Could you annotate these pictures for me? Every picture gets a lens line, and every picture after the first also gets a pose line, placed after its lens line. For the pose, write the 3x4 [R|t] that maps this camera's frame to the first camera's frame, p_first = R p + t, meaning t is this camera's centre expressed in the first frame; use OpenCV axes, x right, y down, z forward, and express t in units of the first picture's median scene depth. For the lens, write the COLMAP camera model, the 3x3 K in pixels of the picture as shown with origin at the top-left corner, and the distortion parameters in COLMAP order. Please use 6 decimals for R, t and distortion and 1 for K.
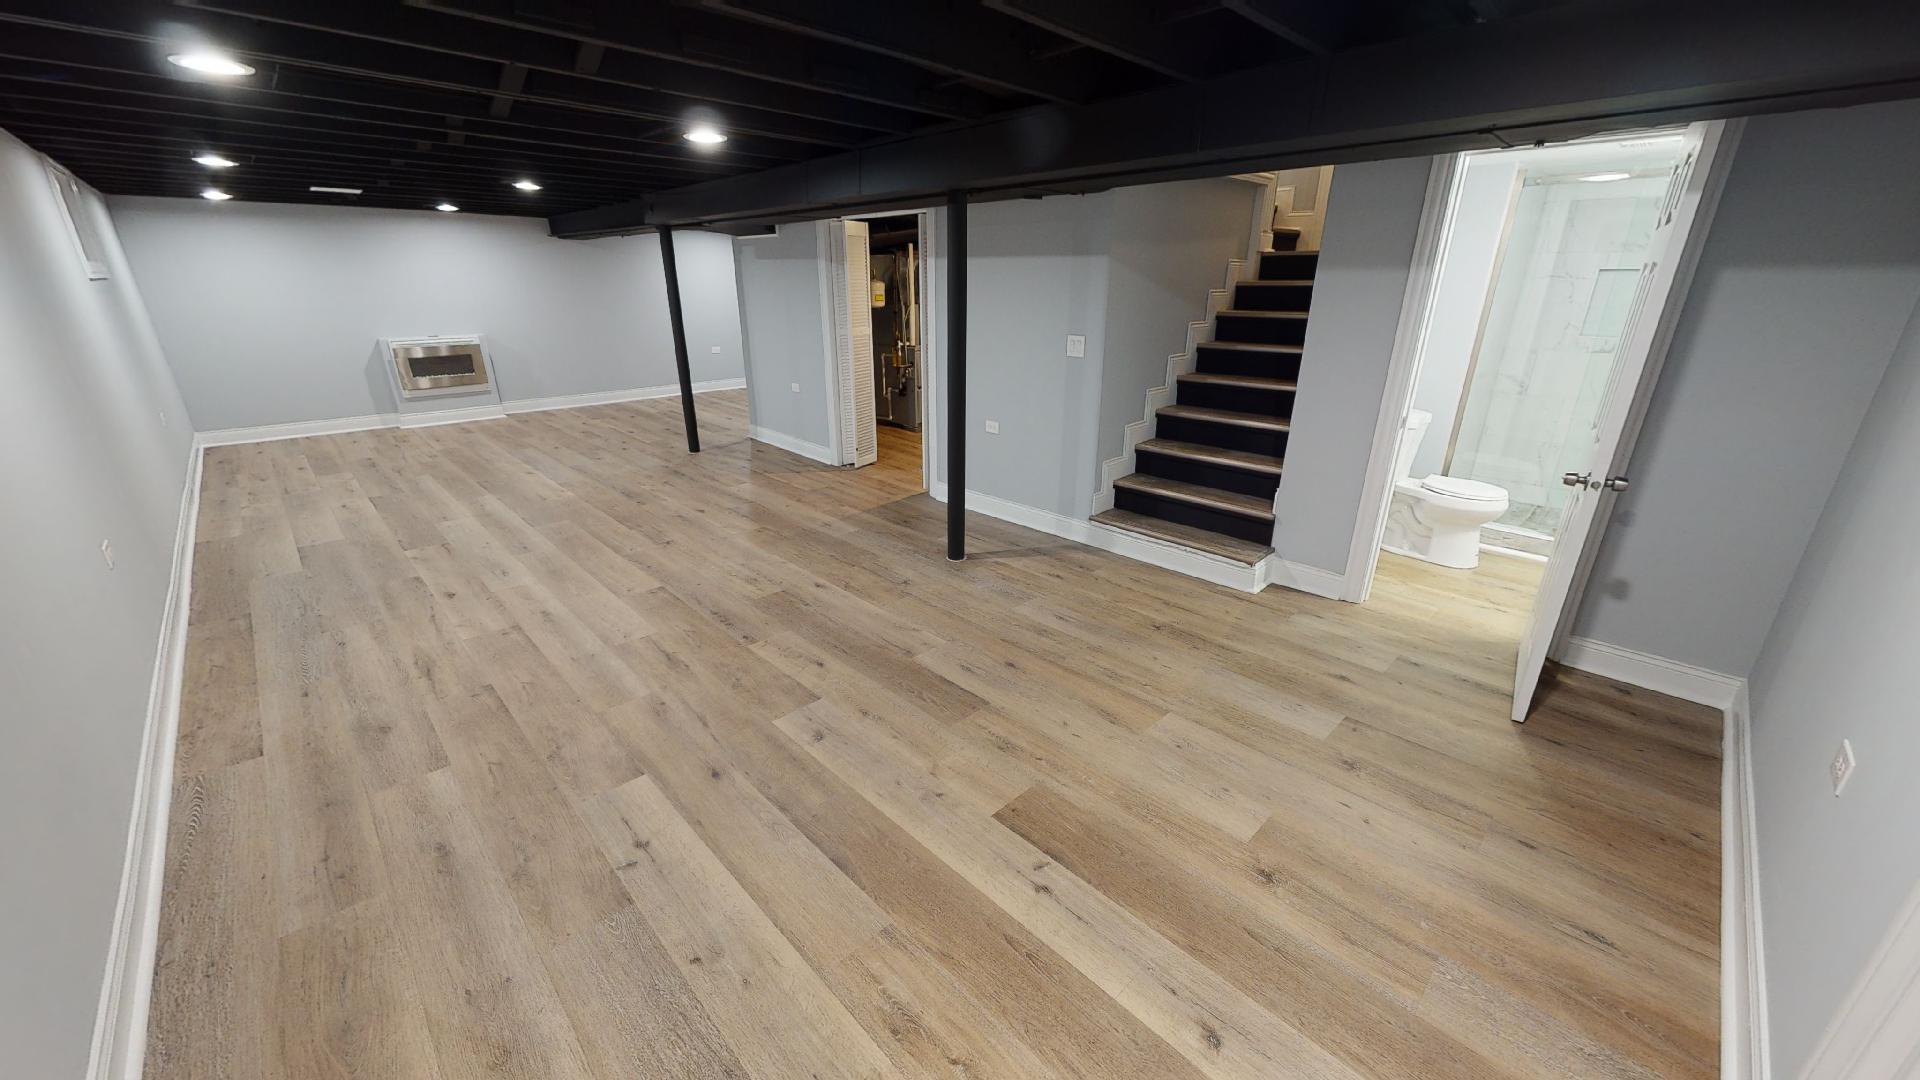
lens RADIAL K [[701.0, 0, 952.3], [0, 701.0, 531.0], [0, 0, 1]] dist [-0.000083, 0.000181]
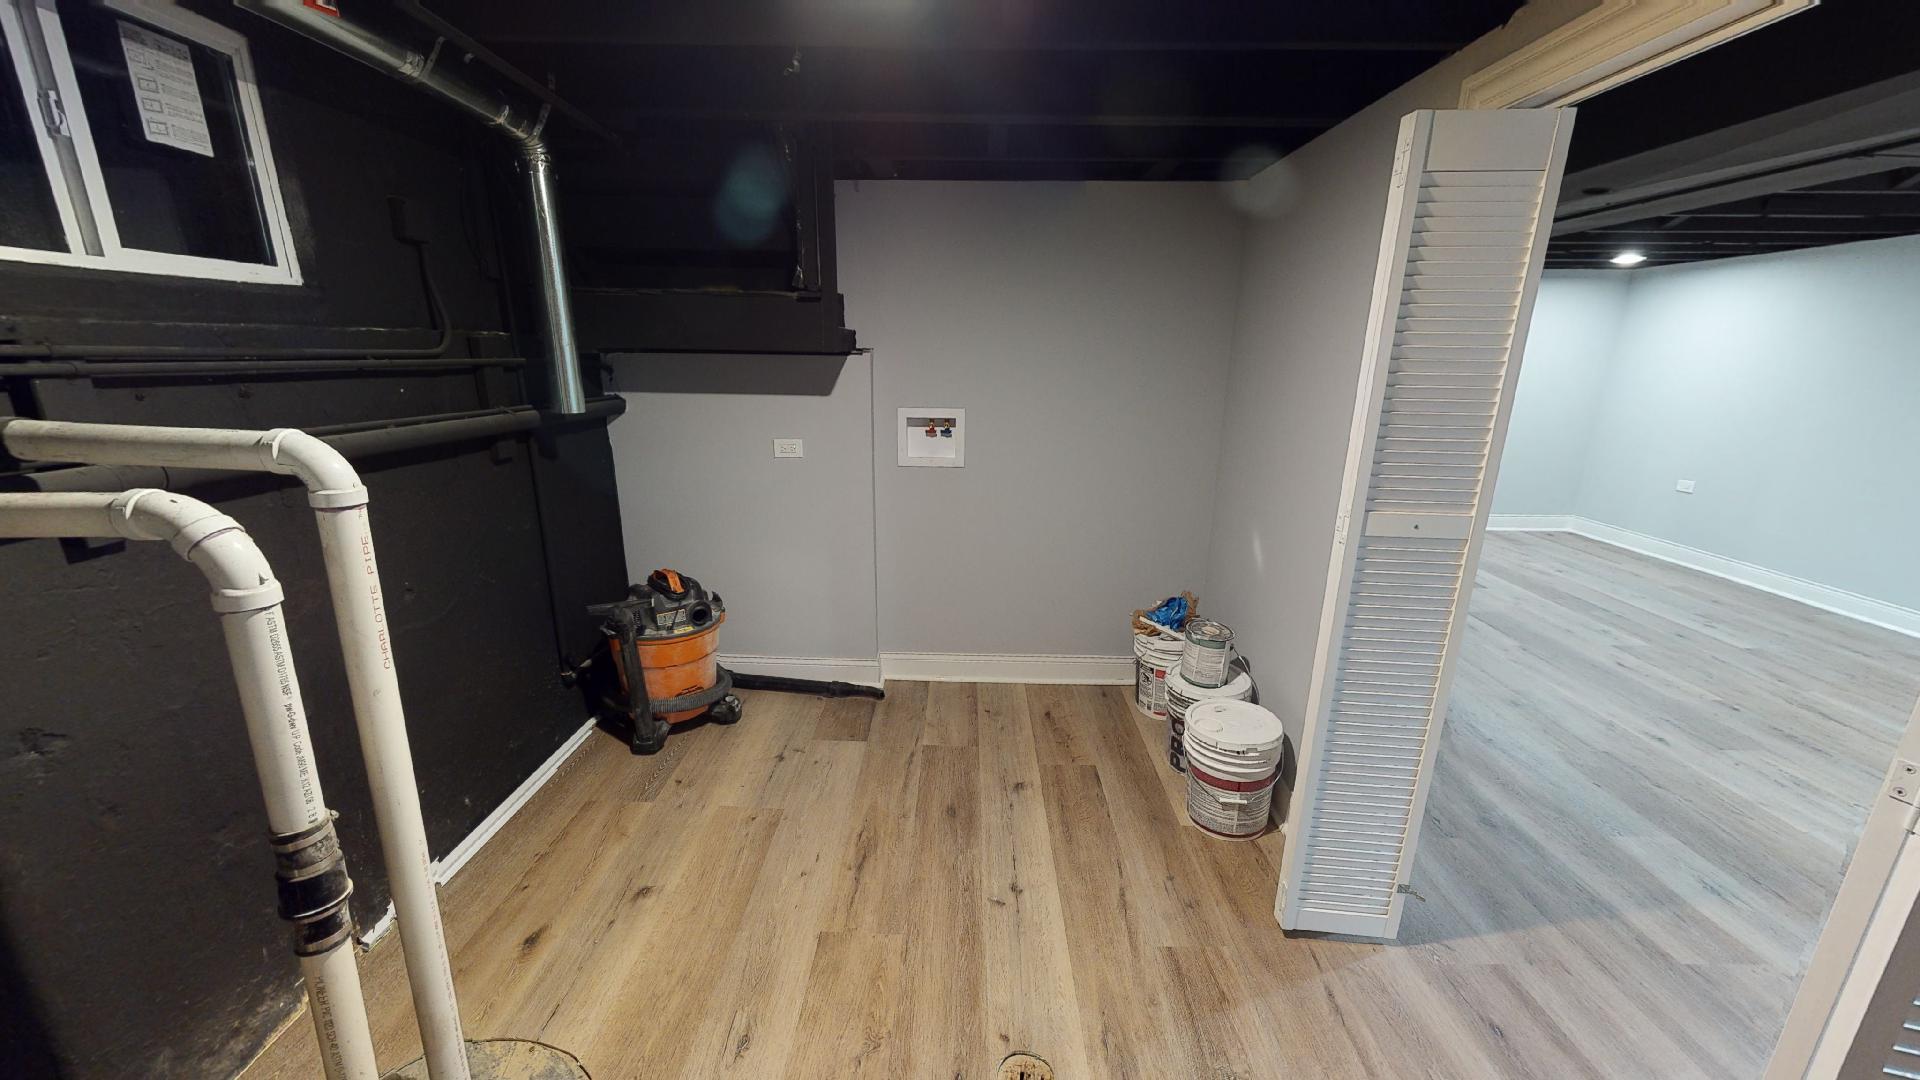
lens RADIAL K [[701.0, 0, 955.4], [0, 701.0, 540.3], [0, 0, 1]] dist [-0.000083, 0.000181]
pose [[-0.708964, -0.188039, 0.679714, -0.114406], [0.232862, 0.847330, 0.477292, -0.588077], [-0.665691, 0.496663, -0.556939, 1.665722]]
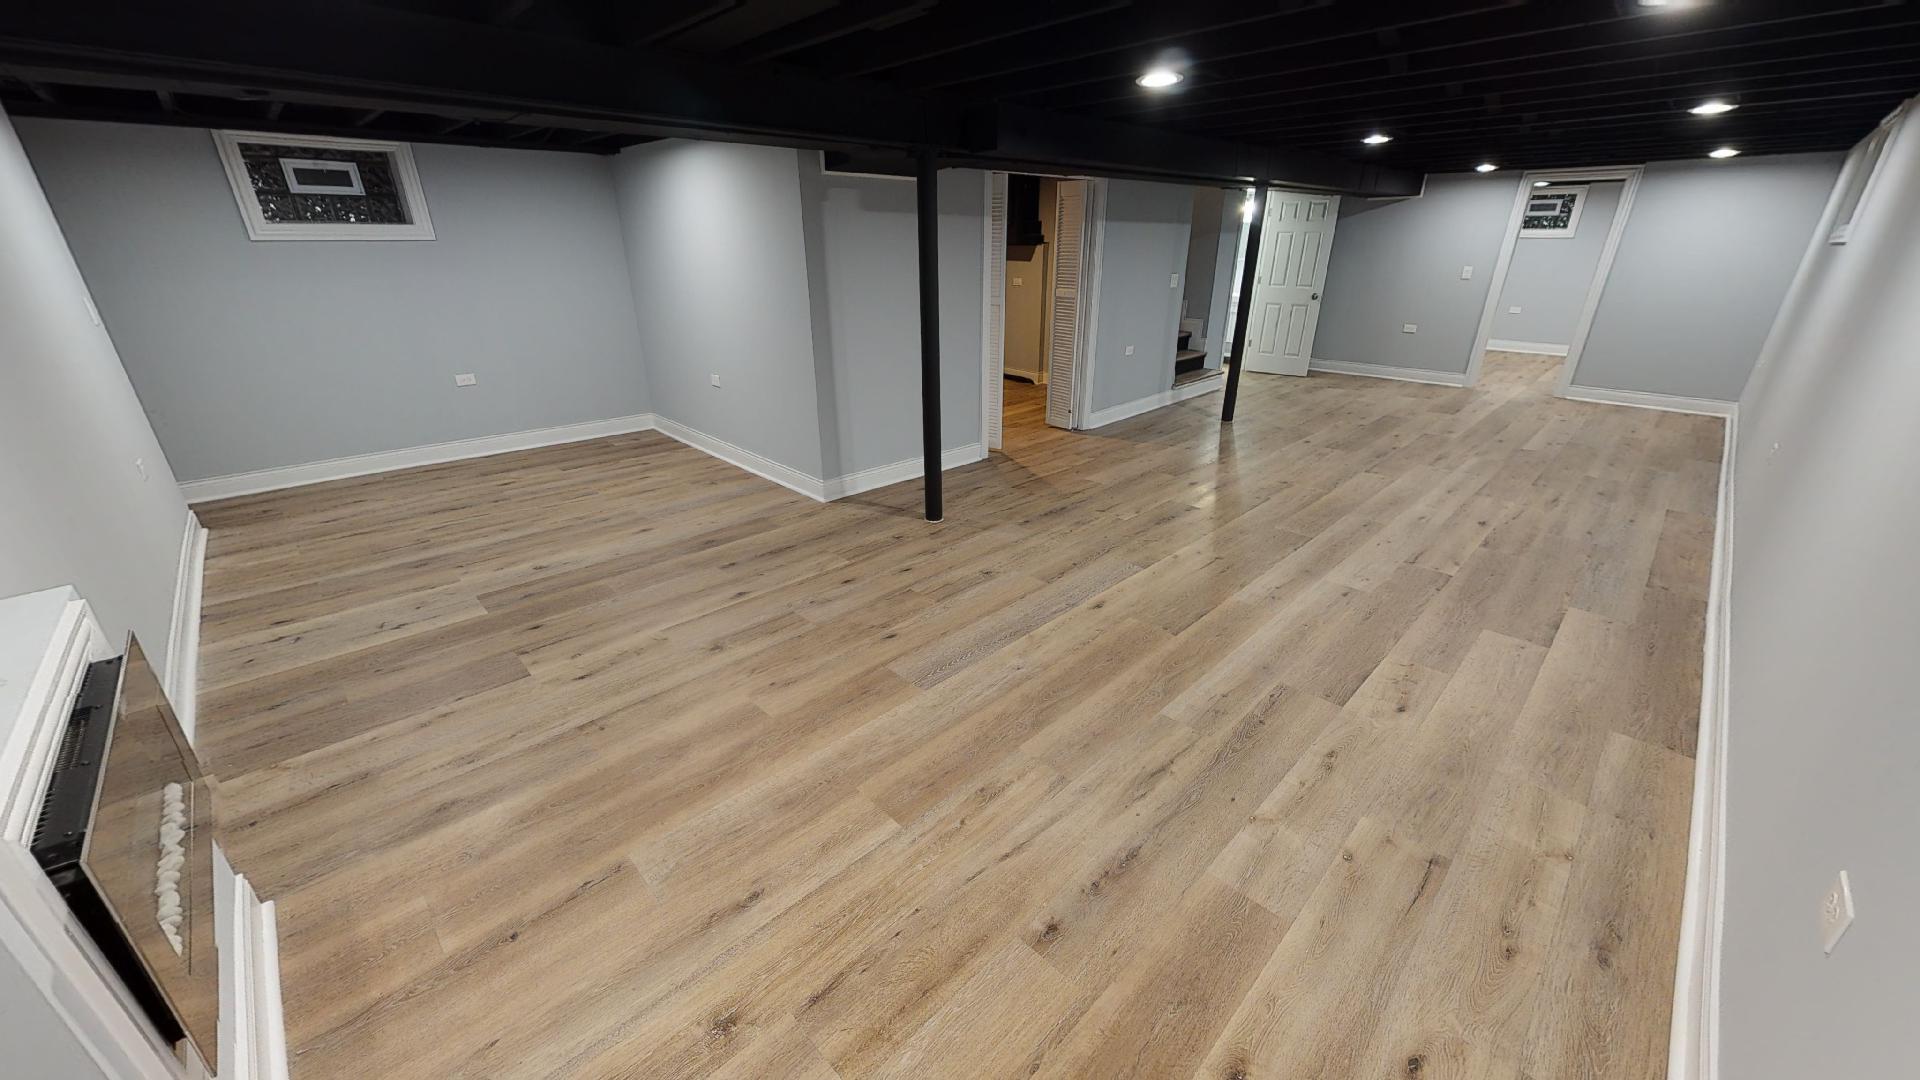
lens RADIAL K [[701.0, 0, 952.0], [0, 701.0, 540.3], [0, 0, 1]] dist [-0.000083, 0.000181]
pose [[0.006852, -0.398382, 0.917194, -1.555214], [0.344202, 0.862107, 0.371883, -0.530085], [-0.938871, 0.313151, 0.143031, 1.447174]]
